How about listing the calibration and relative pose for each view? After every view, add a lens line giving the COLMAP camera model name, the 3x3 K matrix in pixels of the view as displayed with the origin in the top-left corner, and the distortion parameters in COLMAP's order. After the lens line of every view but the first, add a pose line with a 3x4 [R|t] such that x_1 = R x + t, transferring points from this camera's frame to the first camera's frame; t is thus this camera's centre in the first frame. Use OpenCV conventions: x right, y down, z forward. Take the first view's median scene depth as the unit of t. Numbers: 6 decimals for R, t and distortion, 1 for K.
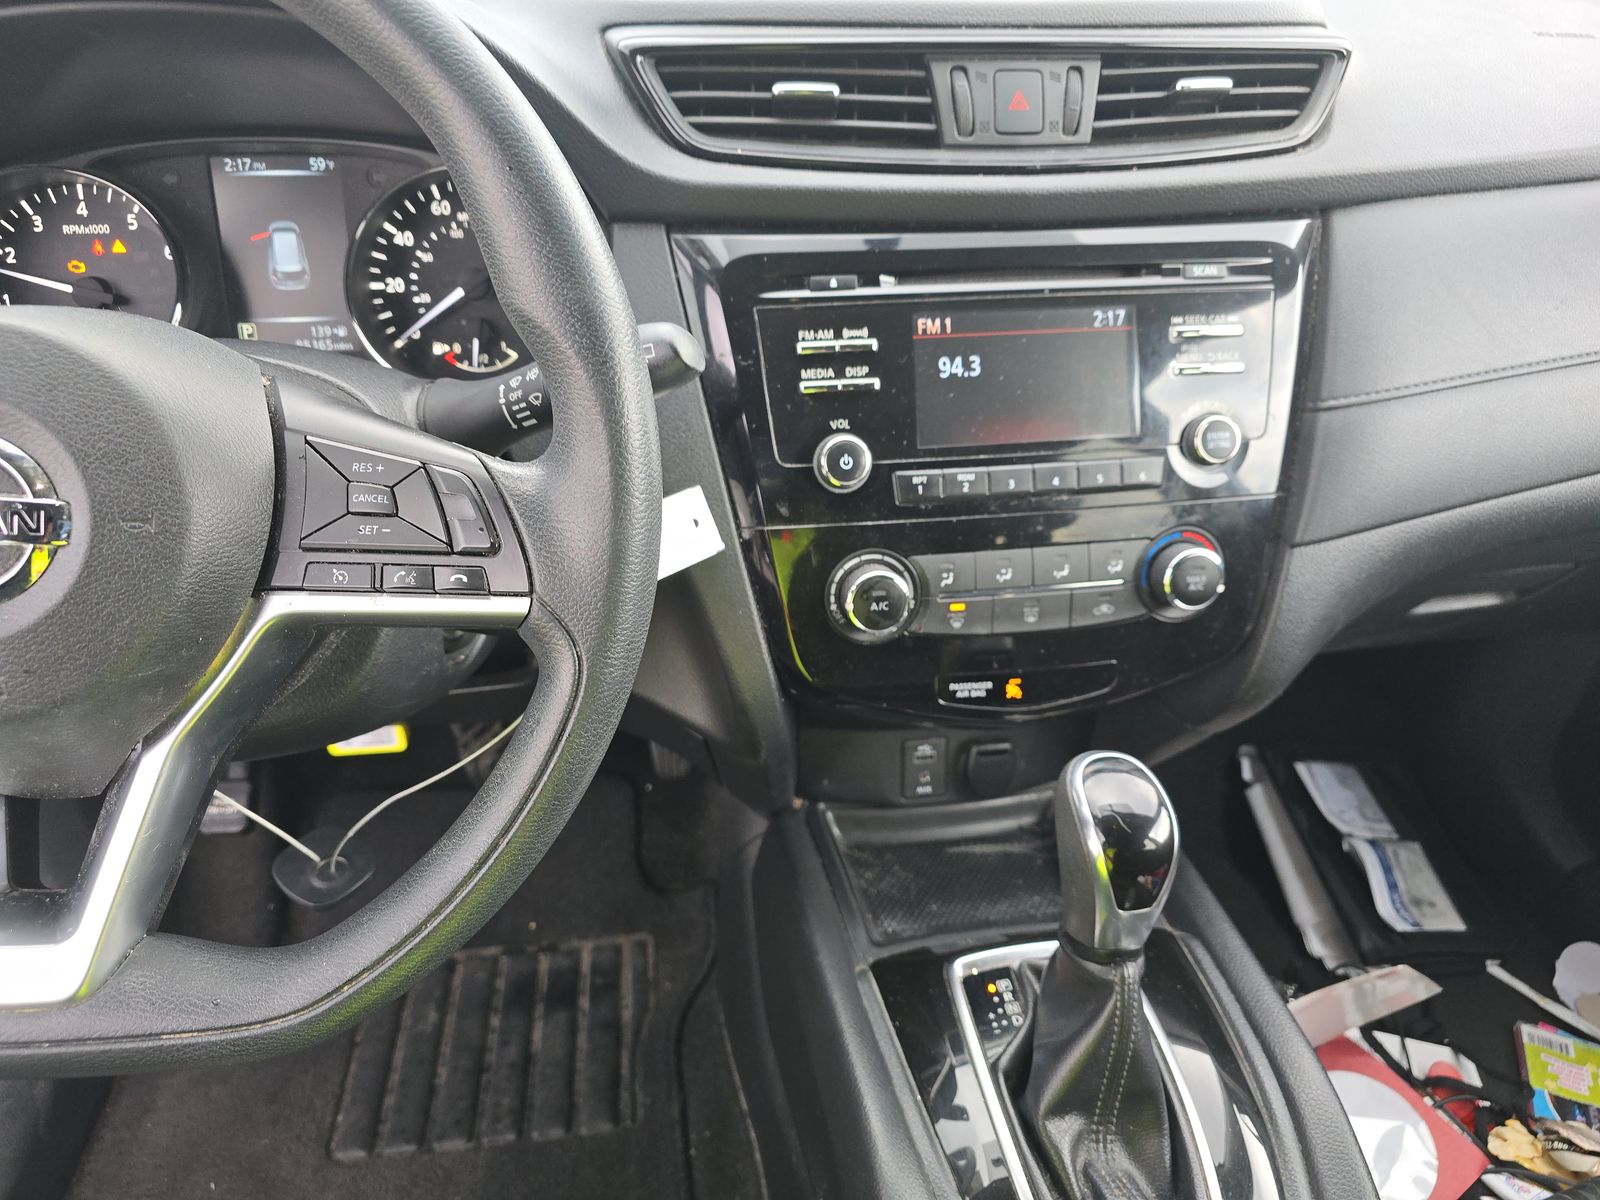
lens RADIAL K [[1087.2, 0, 810.6], [0, 1087.2, 606.8], [0, 0, 1]] dist [0.015410, -0.026436]
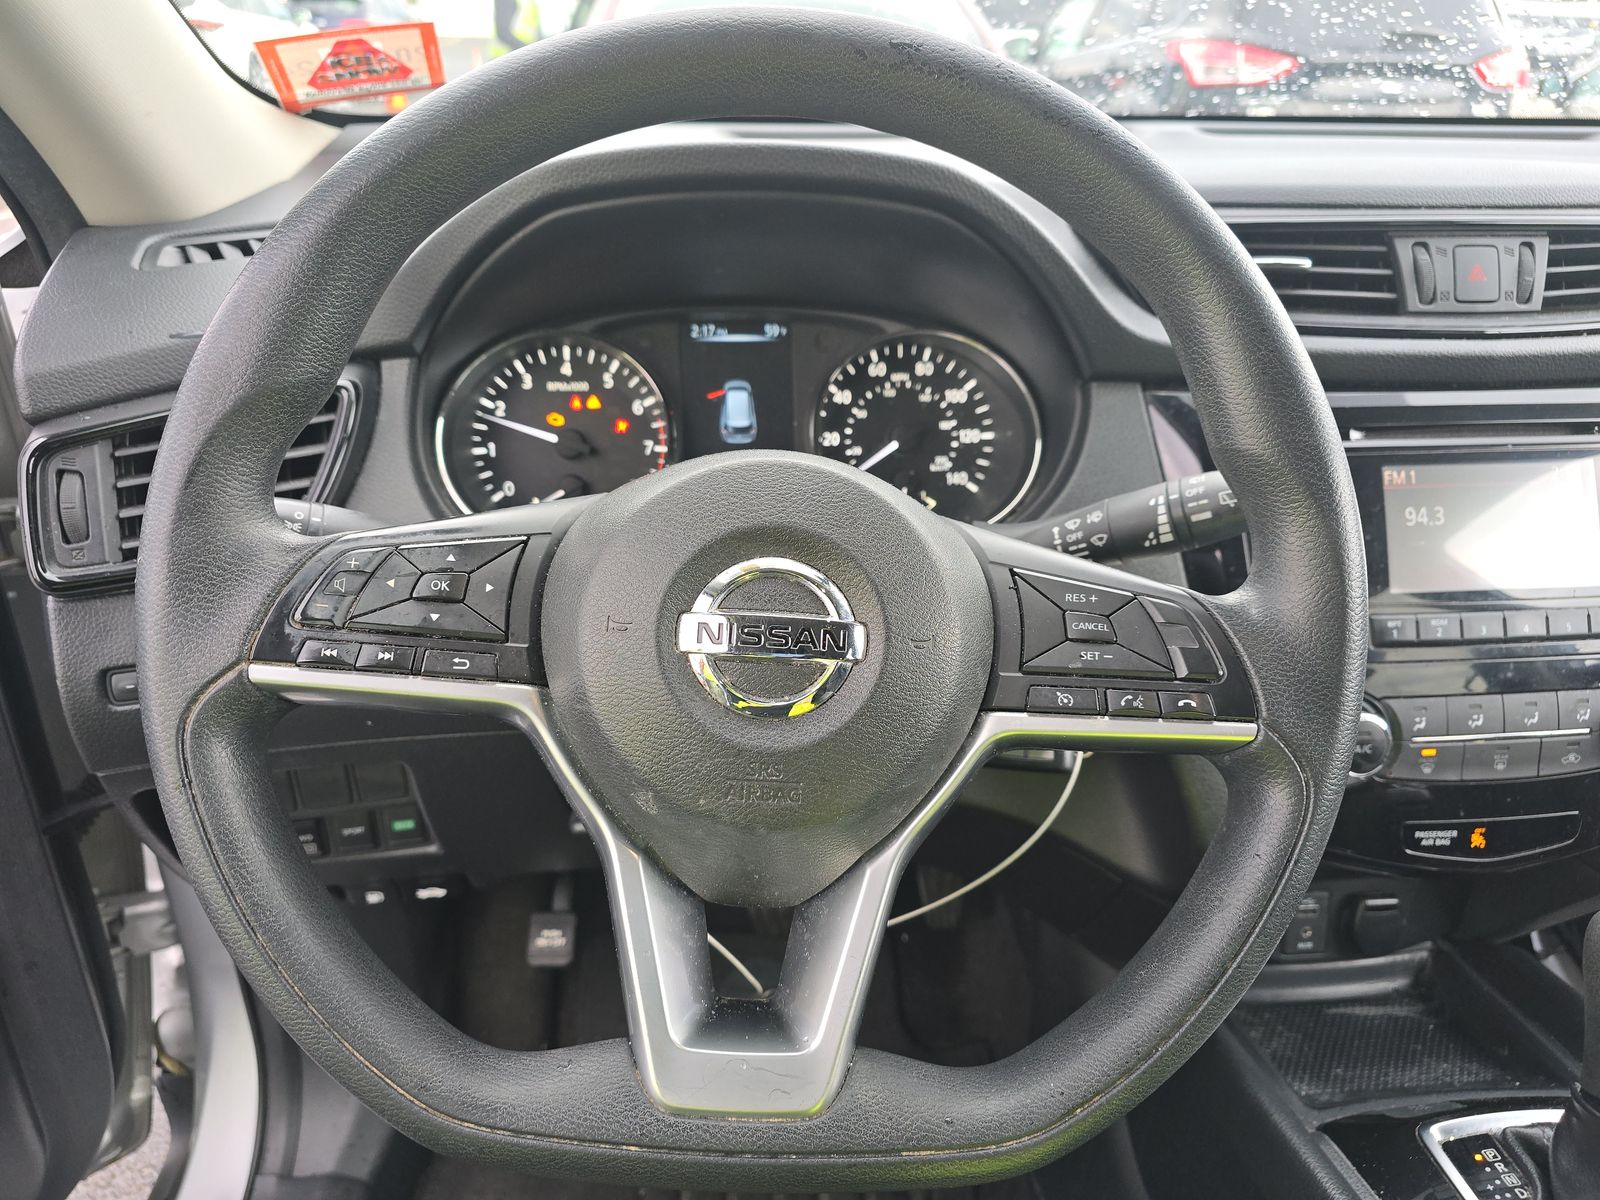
lens RADIAL K [[1087.2, 0, 797.7], [0, 1087.2, 609.7], [0, 0, 1]] dist [0.015410, -0.026436]
pose [[0.997762, 0.015866, -0.064959, -0.371865], [-0.024828, 0.989901, -0.139567, 0.023961], [0.062088, 0.140868, 0.988080, -0.040831]]
